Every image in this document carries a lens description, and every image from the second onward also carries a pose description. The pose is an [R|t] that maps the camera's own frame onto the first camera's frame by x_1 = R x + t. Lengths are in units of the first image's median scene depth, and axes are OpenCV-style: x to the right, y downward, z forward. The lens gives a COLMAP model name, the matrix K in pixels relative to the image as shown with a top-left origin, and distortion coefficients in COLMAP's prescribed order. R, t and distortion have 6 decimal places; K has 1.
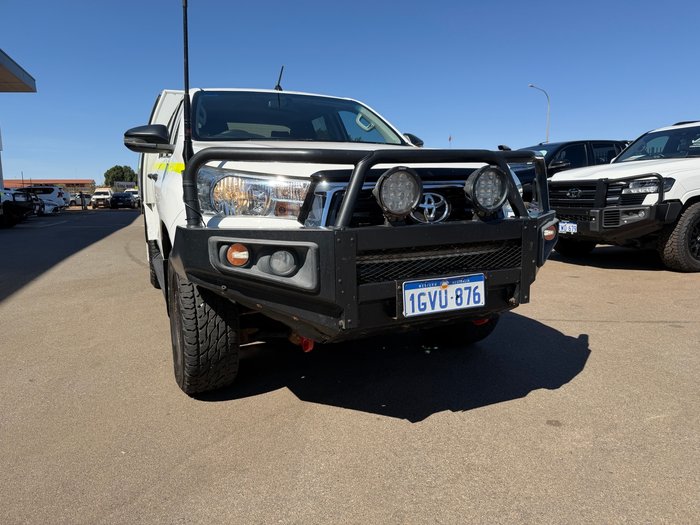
lens RADIAL K [[509.7, 0, 348.2], [0, 509.7, 268.2], [0, 0, 1]] dist [0.032911, -0.036781]
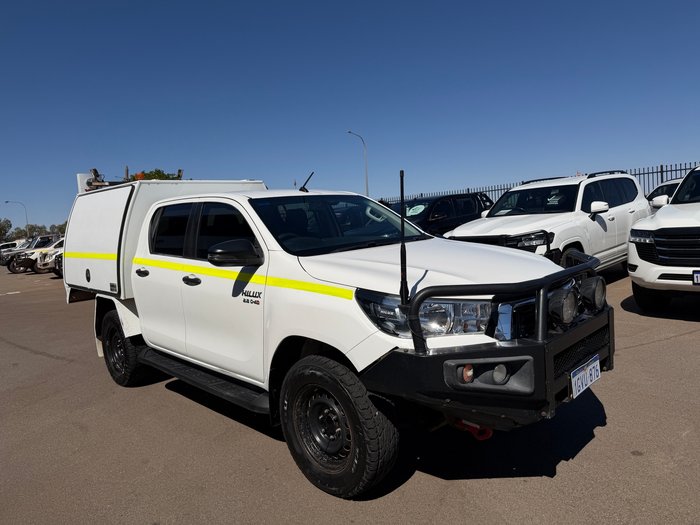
lens RADIAL K [[509.7, 0, 353.3], [0, 509.7, 259.7], [0, 0, 1]] dist [0.032911, -0.036781]
pose [[0.932239, -0.085970, 0.351483, -0.712318], [0.114335, 0.991585, -0.060719, -0.205249], [-0.343305, 0.096791, 0.934223, -0.066252]]
